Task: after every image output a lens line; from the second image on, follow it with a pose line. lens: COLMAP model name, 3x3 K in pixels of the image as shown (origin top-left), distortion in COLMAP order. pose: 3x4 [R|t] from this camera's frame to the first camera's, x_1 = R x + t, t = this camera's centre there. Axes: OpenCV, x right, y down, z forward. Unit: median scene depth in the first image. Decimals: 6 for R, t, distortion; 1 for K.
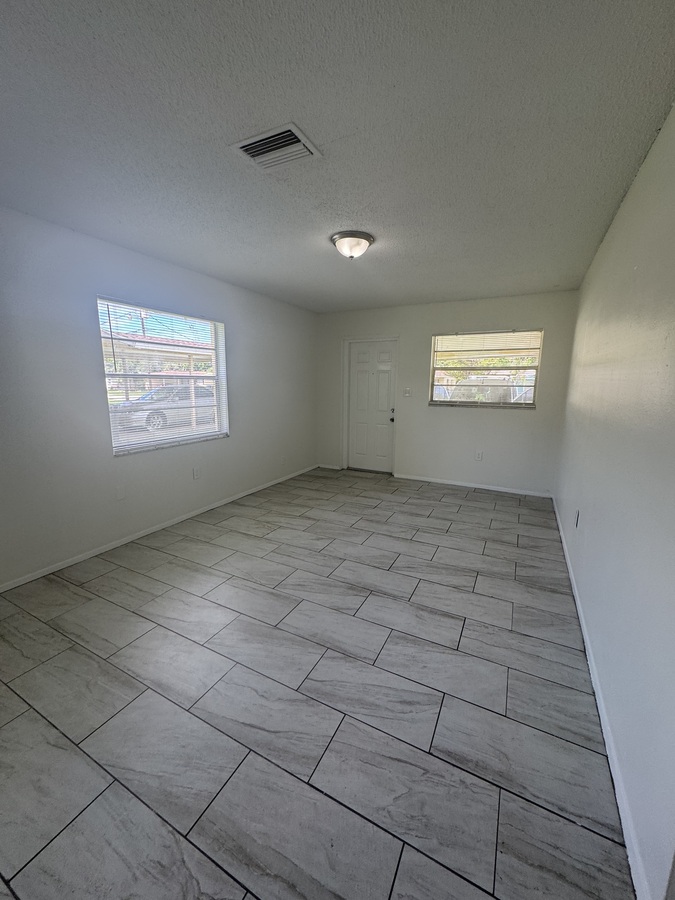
lens RADIAL K [[357.1, 0, 336.6], [0, 357.1, 449.7], [0, 0, 1]] dist [-0.000641, 0.000351]
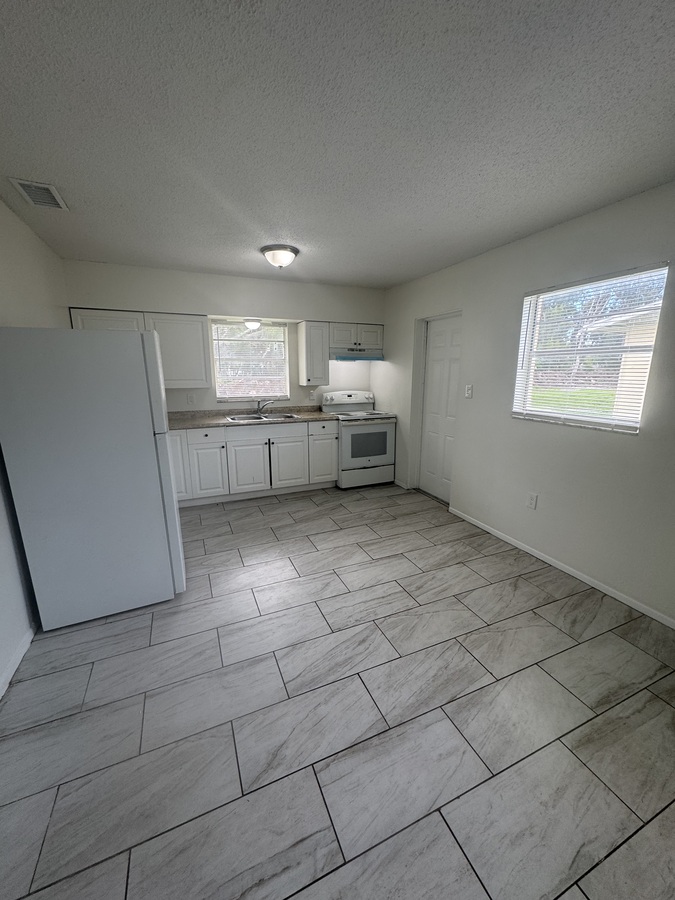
lens RADIAL K [[357.1, 0, 336.6], [0, 357.1, 449.7], [0, 0, 1]] dist [-0.000641, 0.000351]
pose [[-0.629088, 0.171021, -0.758288, 0.003747], [-0.145513, 0.932345, 0.330996, -0.082384], [0.763593, 0.318566, -0.561641, 0.292844]]
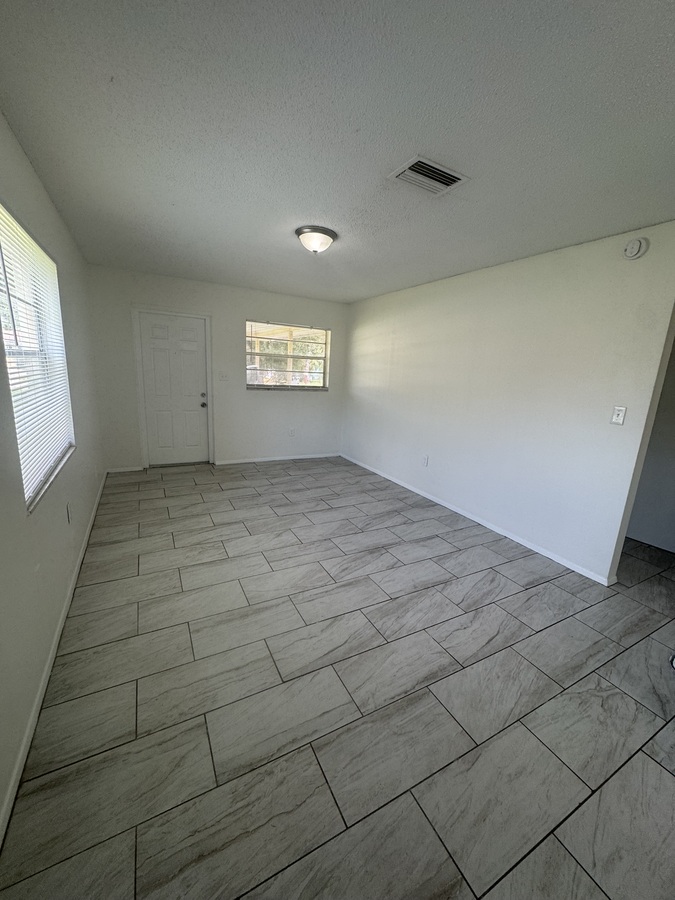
lens RADIAL K [[357.1, 0, 336.6], [0, 357.1, 449.7], [0, 0, 1]] dist [-0.000641, 0.000351]
pose [[0.561967, -0.160929, 0.811354, -0.656301], [0.101295, 0.986898, 0.125587, -0.078502], [-0.820934, 0.011610, 0.570906, 0.287997]]
